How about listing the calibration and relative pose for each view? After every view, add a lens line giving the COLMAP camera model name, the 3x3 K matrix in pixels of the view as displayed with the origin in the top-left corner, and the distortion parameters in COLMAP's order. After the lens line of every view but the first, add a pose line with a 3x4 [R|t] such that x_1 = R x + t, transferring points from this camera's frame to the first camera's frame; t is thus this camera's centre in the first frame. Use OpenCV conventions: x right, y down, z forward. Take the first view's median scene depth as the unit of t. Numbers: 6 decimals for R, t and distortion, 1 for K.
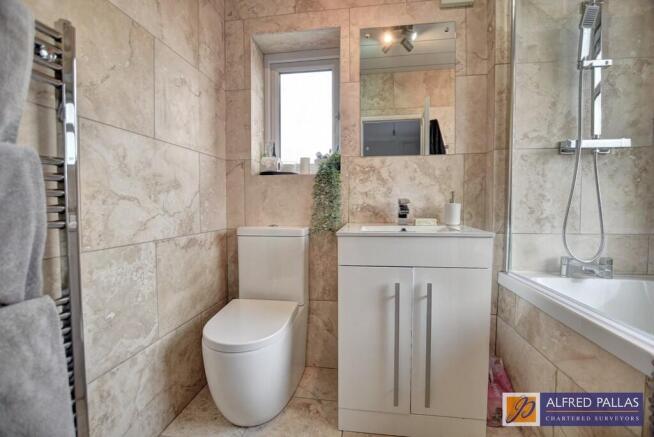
lens RADIAL K [[282.5, 0, 327.0], [0, 282.5, 218.5], [0, 0, 1]] dist [-0.030111, -0.000075]
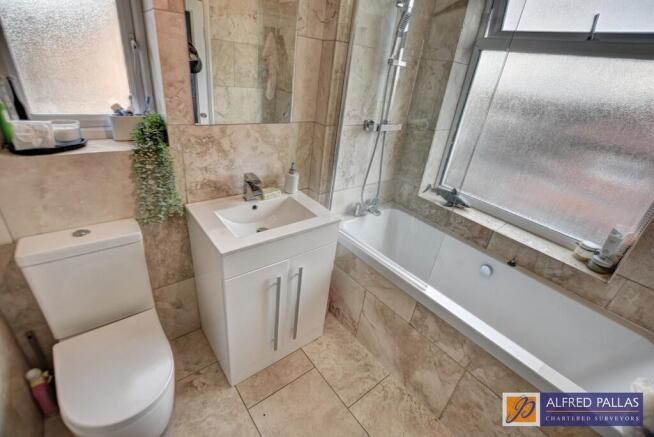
lens RADIAL K [[296.4, 0, 330.4], [0, 296.4, 217.4], [0, 0, 1]] dist [-0.026761, -0.000040]
pose [[0.667246, -0.275534, 0.692000, -0.286747], [-0.080428, 0.896977, 0.434700, -0.399399], [-0.740483, -0.345708, 0.576343, 0.165103]]
